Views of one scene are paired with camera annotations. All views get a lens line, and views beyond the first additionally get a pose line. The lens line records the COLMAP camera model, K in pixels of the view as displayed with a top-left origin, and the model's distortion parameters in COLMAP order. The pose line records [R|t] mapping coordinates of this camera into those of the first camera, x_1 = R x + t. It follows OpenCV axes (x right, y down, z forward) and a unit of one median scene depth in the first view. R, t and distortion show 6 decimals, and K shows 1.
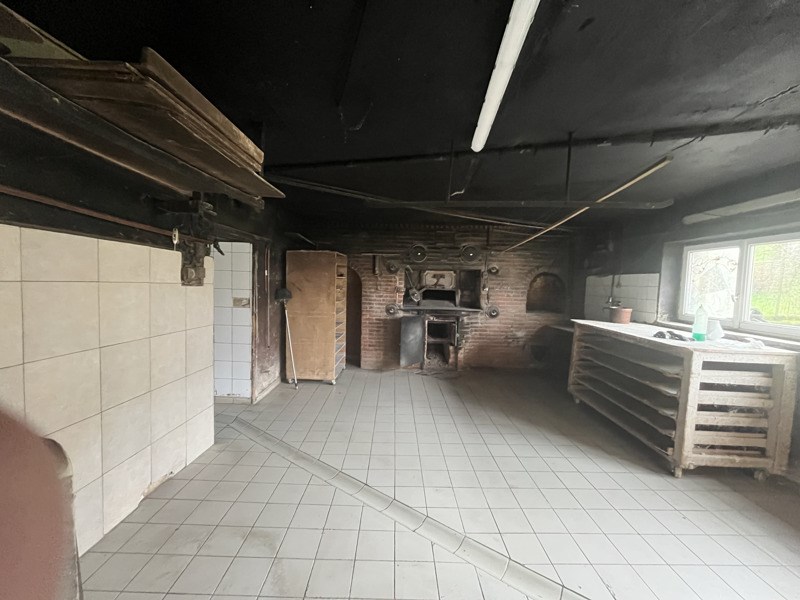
lens RADIAL K [[321.1, 0, 400.8], [0, 321.1, 300.9], [0, 0, 1]] dist [-0.003887, -0.000312]
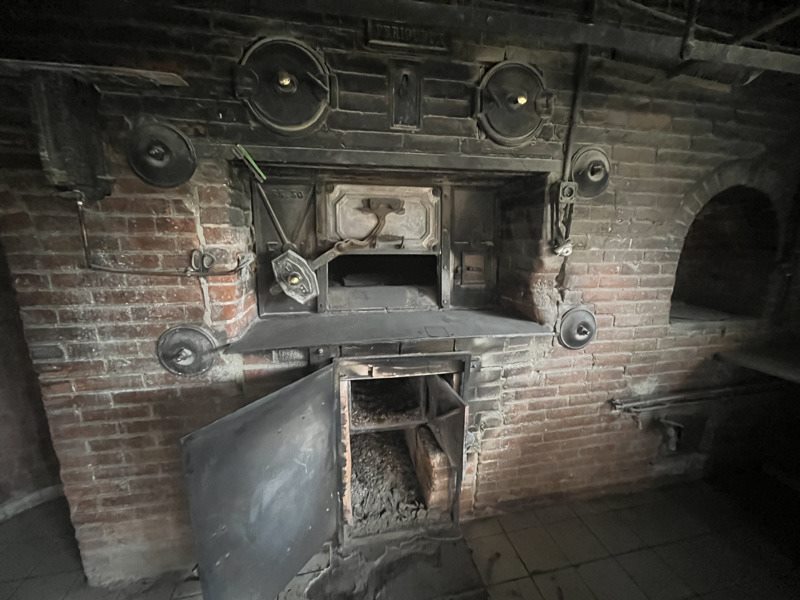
lens RADIAL K [[321.1, 0, 398.0], [0, 321.1, 300.1], [0, 0, 1]] dist [-0.003887, -0.000312]
pose [[0.979797, -0.059530, 0.190931, 0.077473], [0.031462, 0.988666, 0.146799, -0.037796], [-0.197506, -0.137826, 0.970565, 0.753013]]
